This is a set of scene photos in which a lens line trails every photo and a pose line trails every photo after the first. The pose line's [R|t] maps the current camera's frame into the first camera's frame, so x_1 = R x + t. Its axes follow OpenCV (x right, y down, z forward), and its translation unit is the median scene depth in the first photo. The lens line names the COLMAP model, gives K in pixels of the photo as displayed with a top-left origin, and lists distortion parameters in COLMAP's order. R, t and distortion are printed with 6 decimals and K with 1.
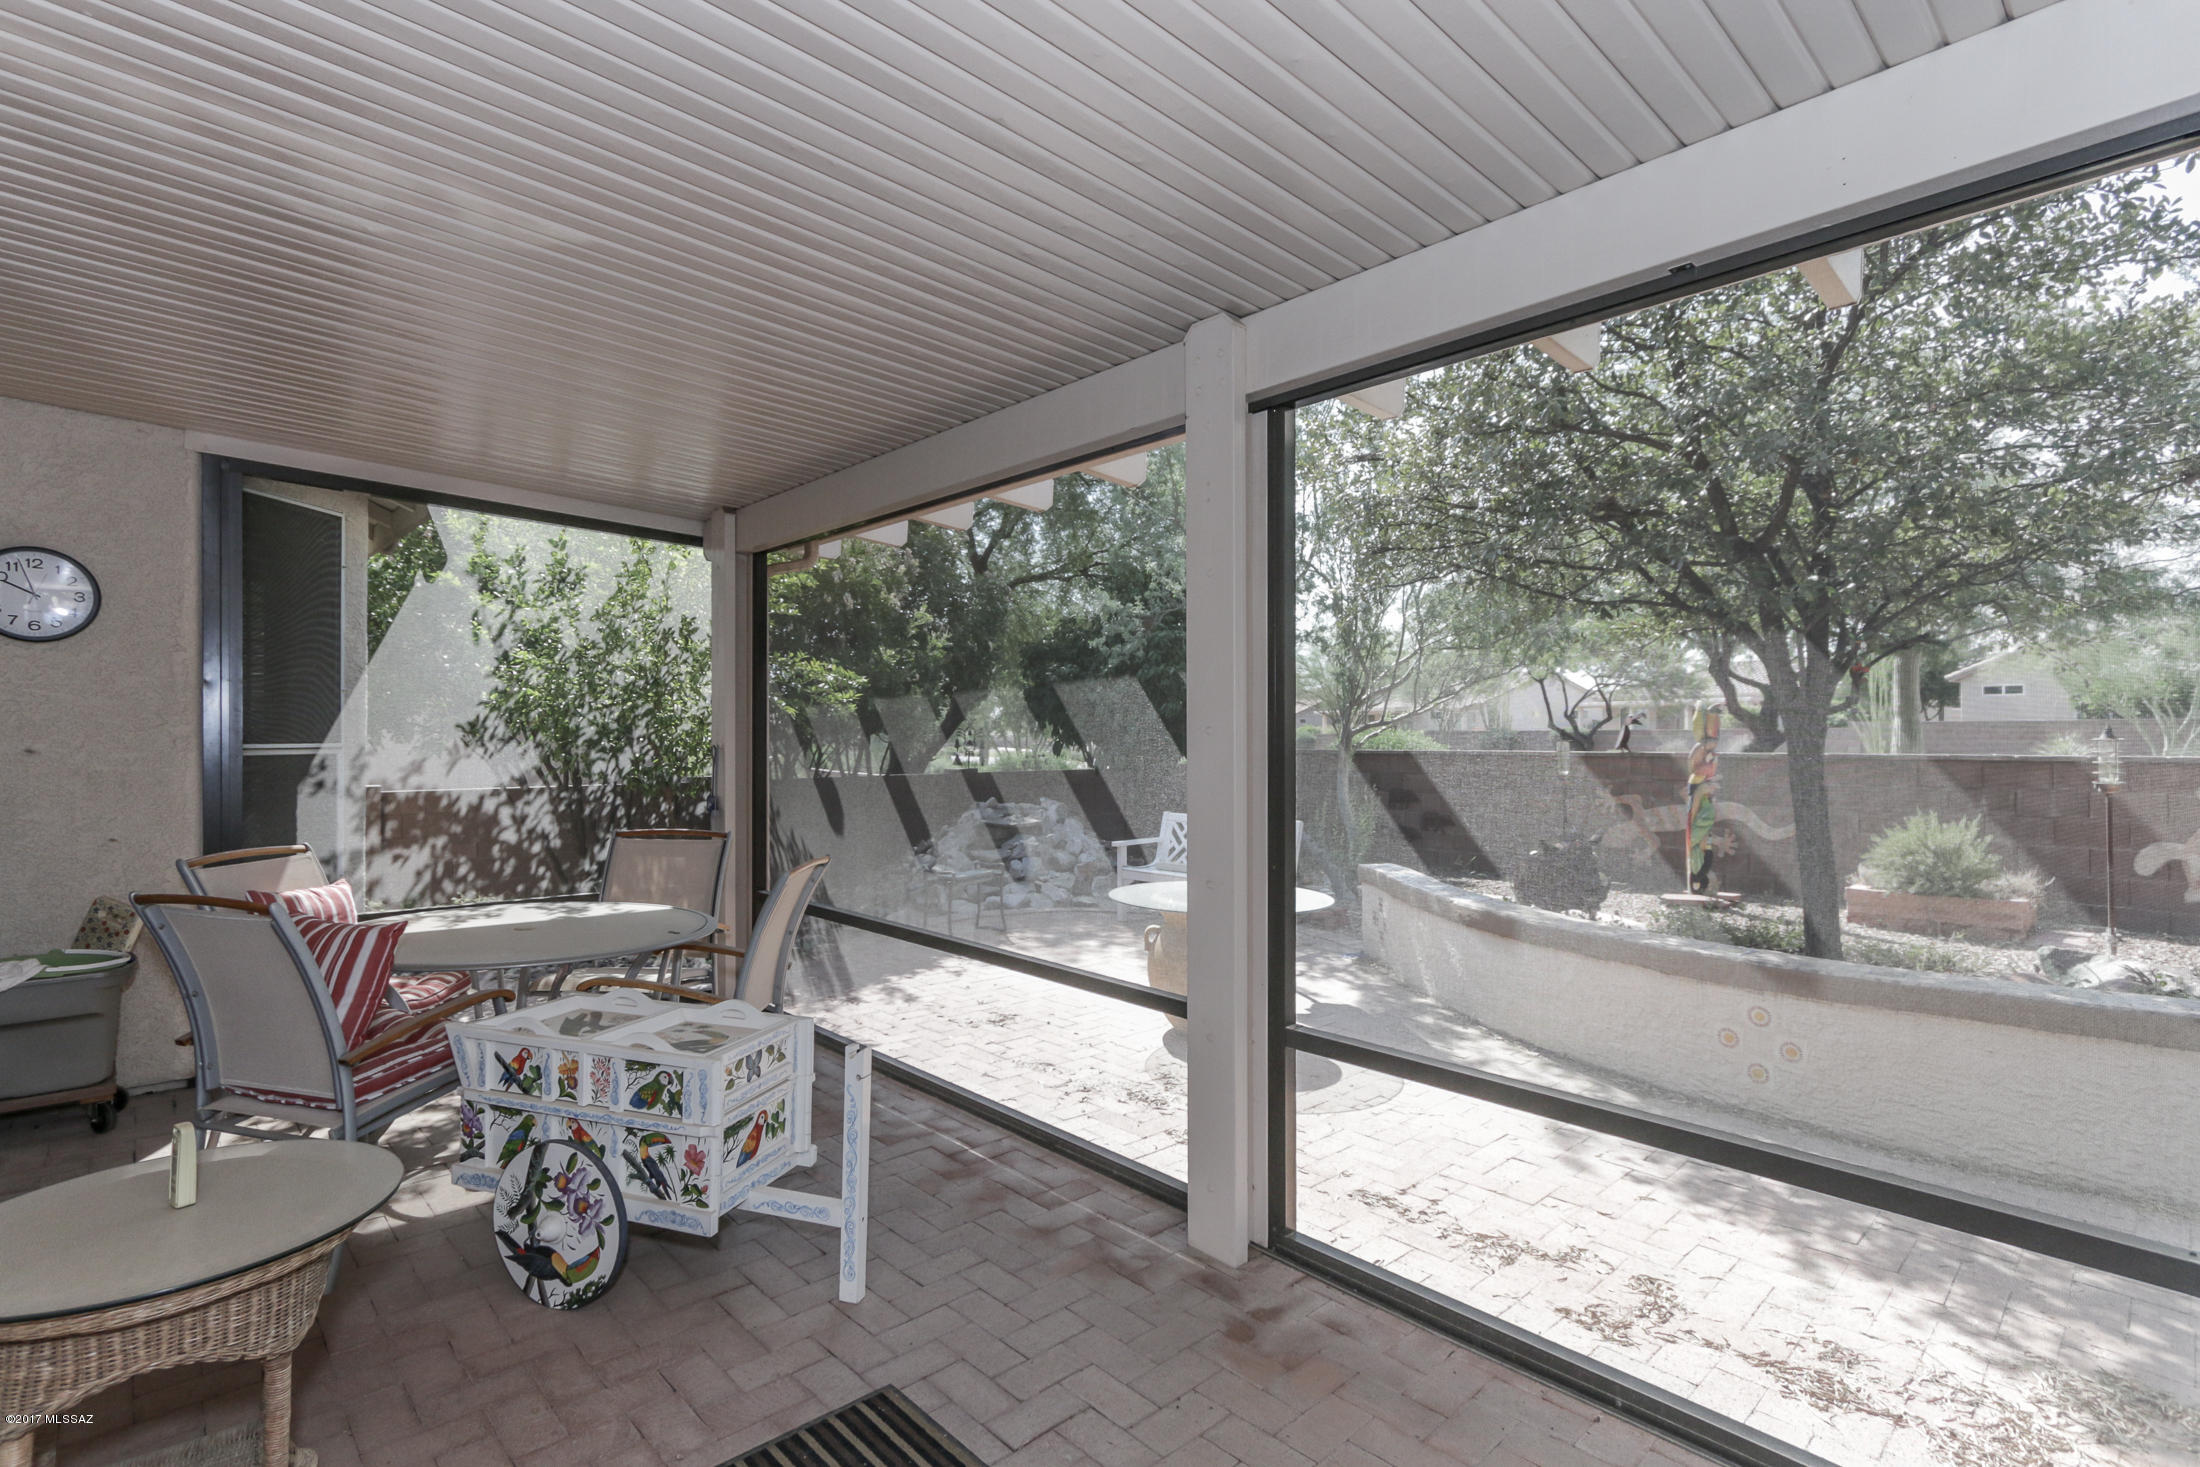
lens RADIAL K [[1023.0, 0, 1076.9], [0, 1023.0, 730.0], [0, 0, 1]] dist [0.003002, 0.003356]
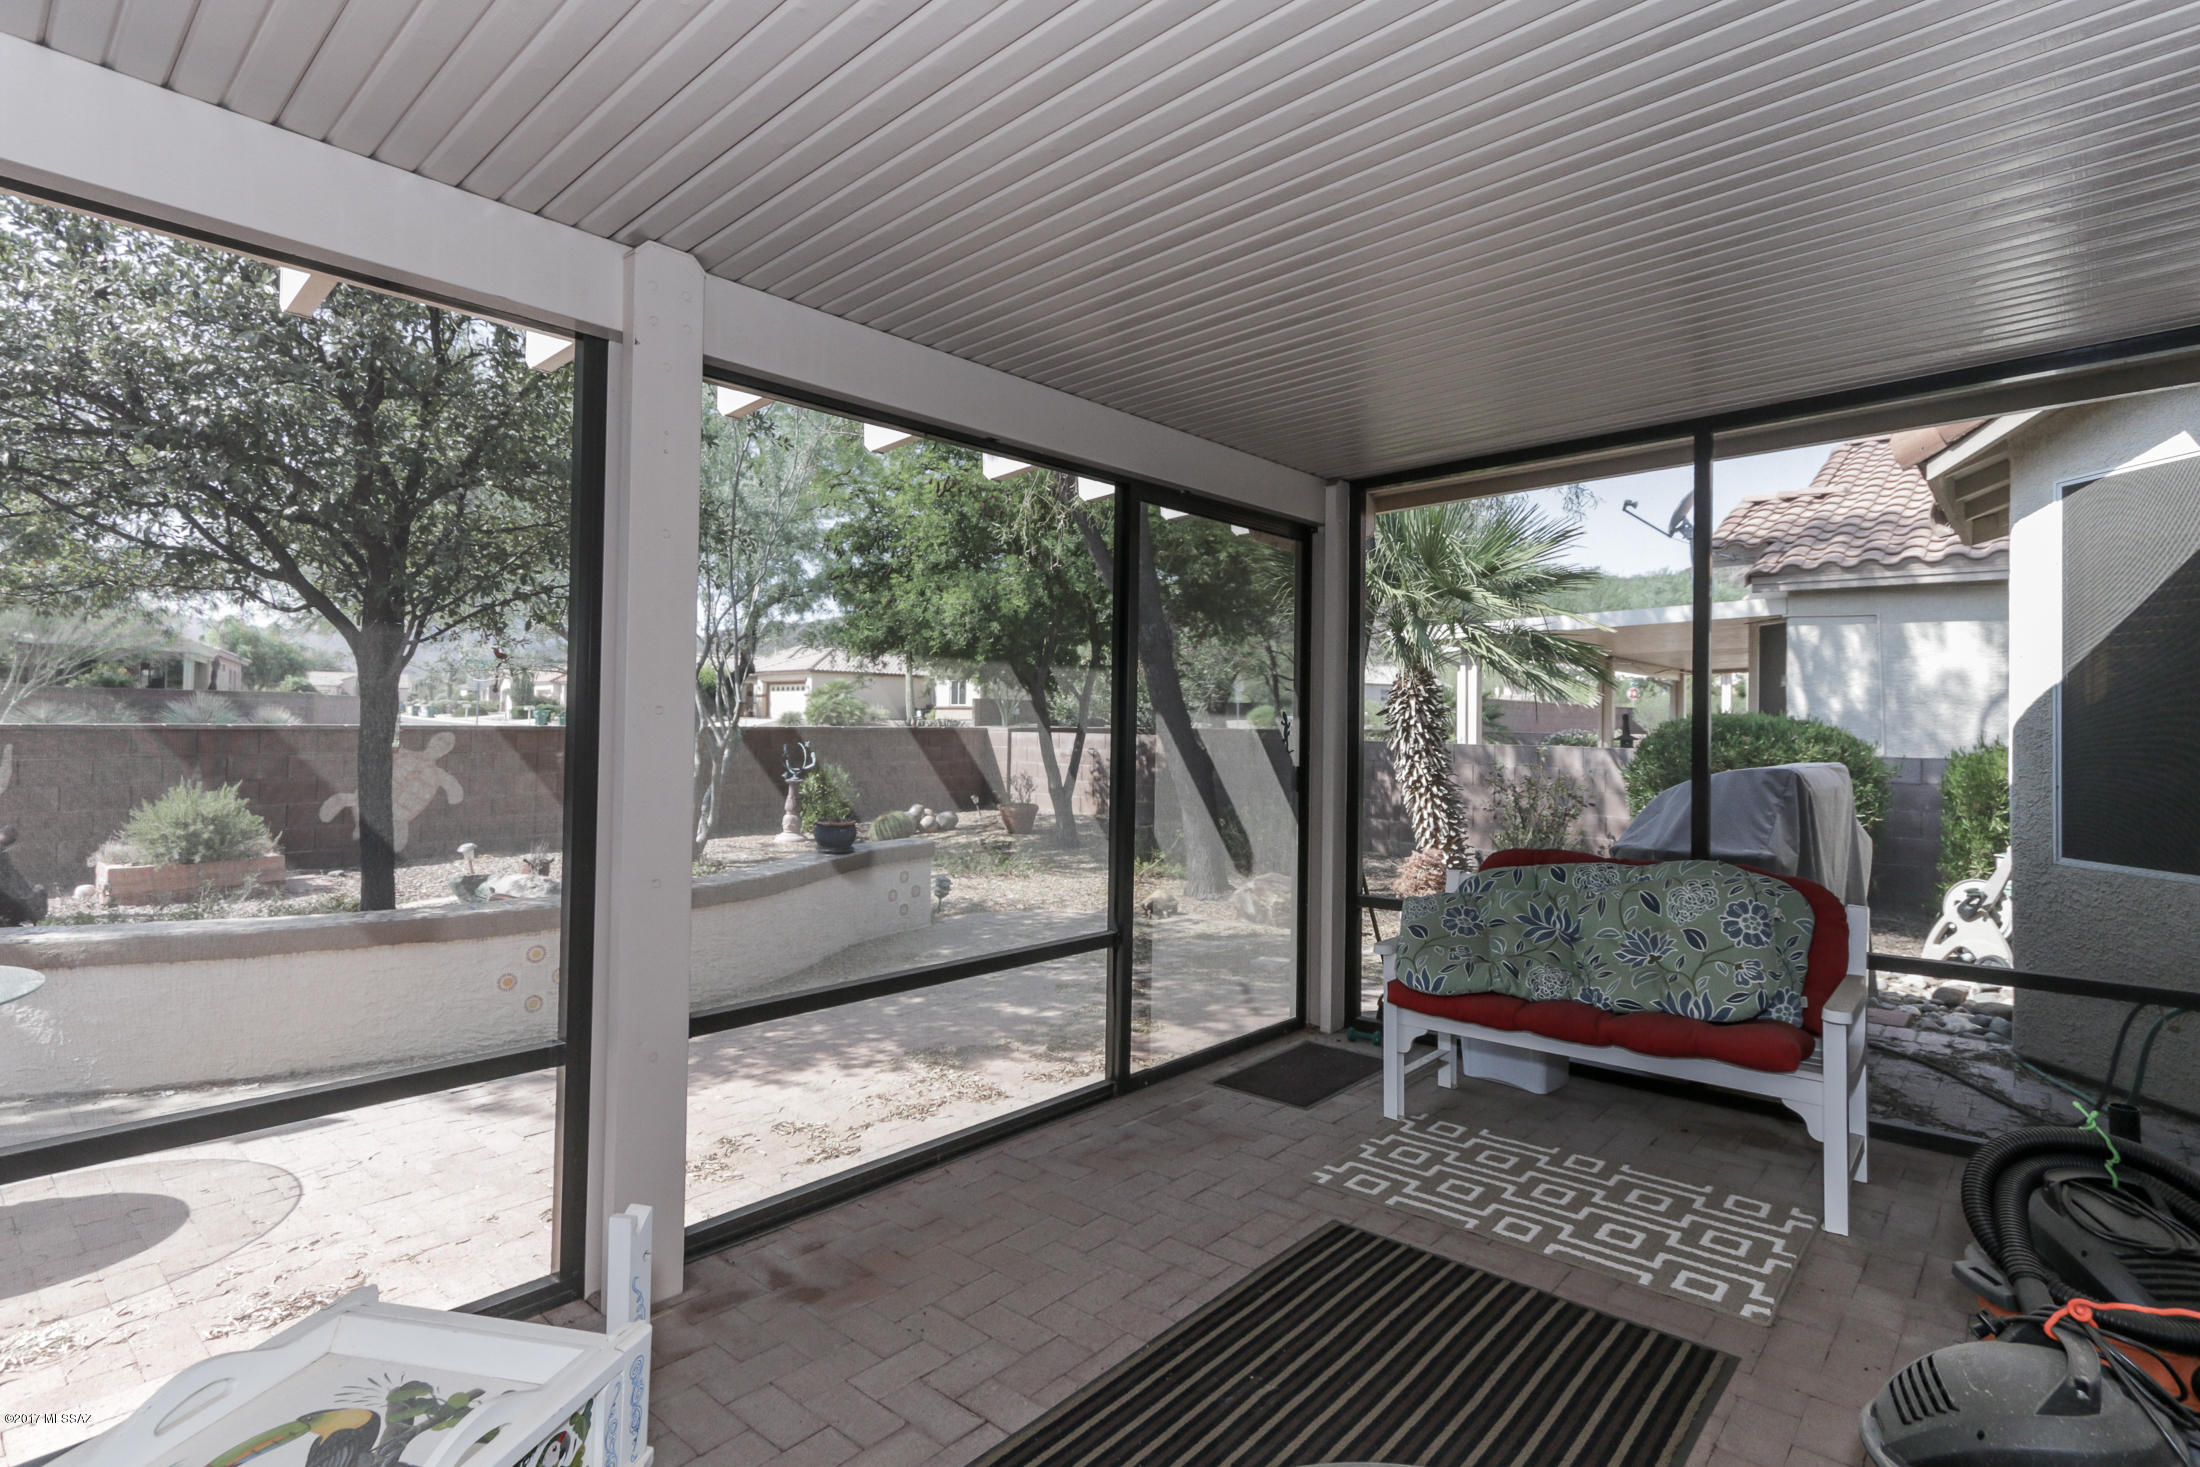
lens RADIAL K [[1023.0, 0, 1076.8], [0, 1023.0, 722.1], [0, 0, 1]] dist [0.003002, 0.003356]
pose [[-0.062304, -0.001381, 0.998056, -0.773241], [-0.023053, 0.999734, -0.000055, 0.011767], [-0.997791, -0.023012, -0.062320, 0.718989]]
